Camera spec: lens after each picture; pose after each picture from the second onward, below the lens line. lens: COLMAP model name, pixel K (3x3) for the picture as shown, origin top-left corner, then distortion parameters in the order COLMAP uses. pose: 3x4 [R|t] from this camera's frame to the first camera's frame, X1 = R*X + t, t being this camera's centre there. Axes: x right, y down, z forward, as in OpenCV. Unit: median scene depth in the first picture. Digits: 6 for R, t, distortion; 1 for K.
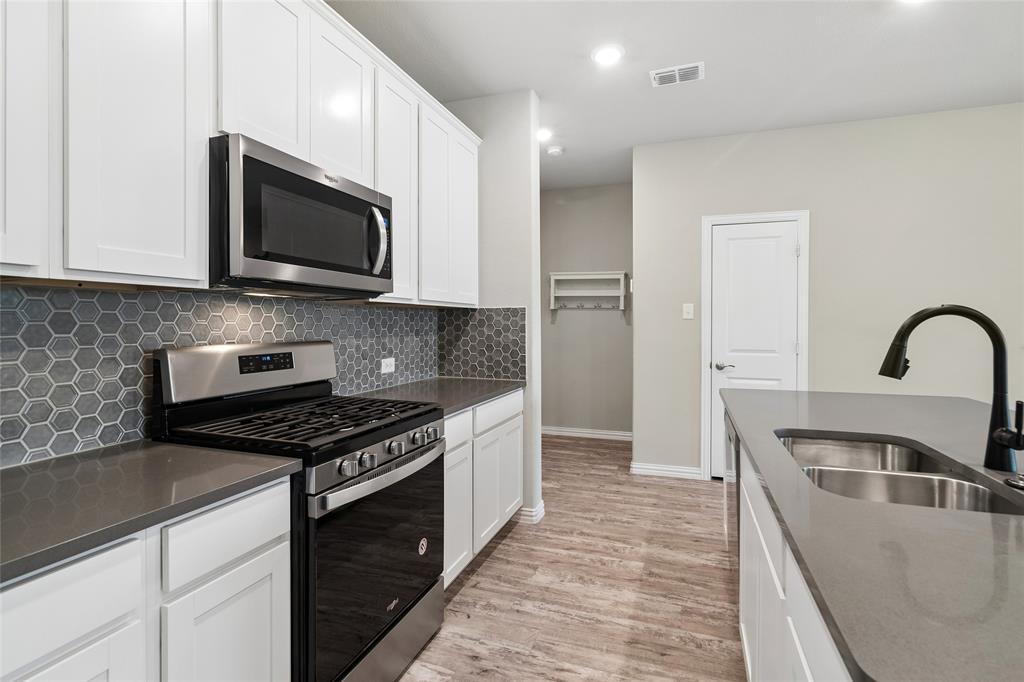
lens RADIAL K [[495.3, 0, 519.0], [0, 495.3, 321.8], [0, 0, 1]] dist [-0.004270, 0.002845]
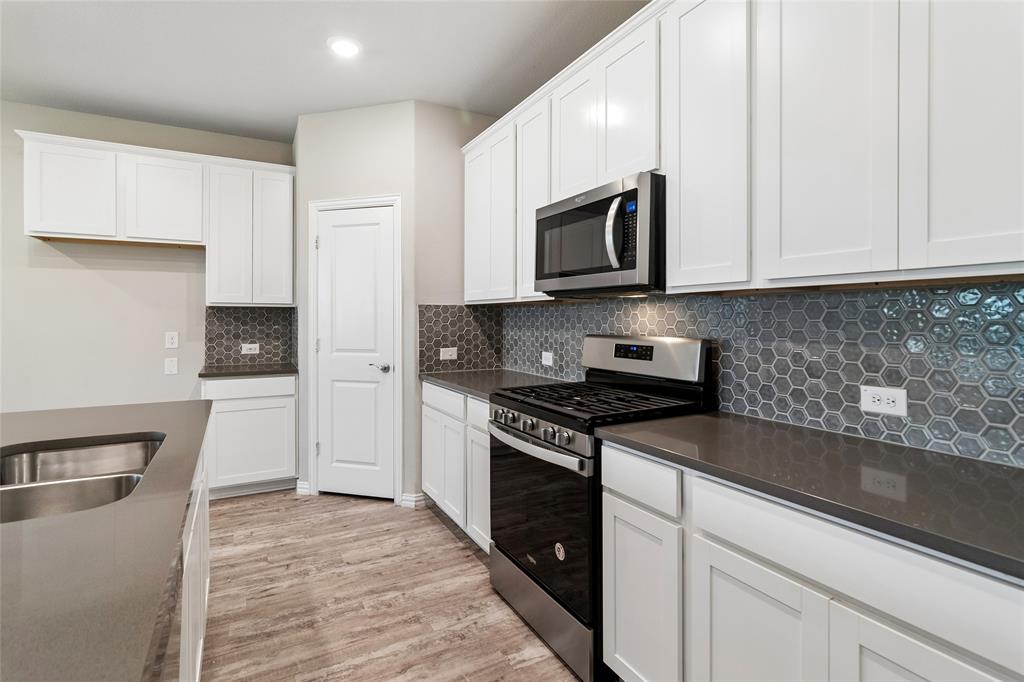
lens RADIAL K [[495.3, 0, 515.1], [0, 495.3, 319.8], [0, 0, 1]] dist [-0.004270, 0.002845]
pose [[-0.667081, -0.002716, -0.744980, 0.542474], [-0.003412, 0.999994, -0.000590, 0.005053], [0.744977, 0.002148, -0.667086, 1.471716]]
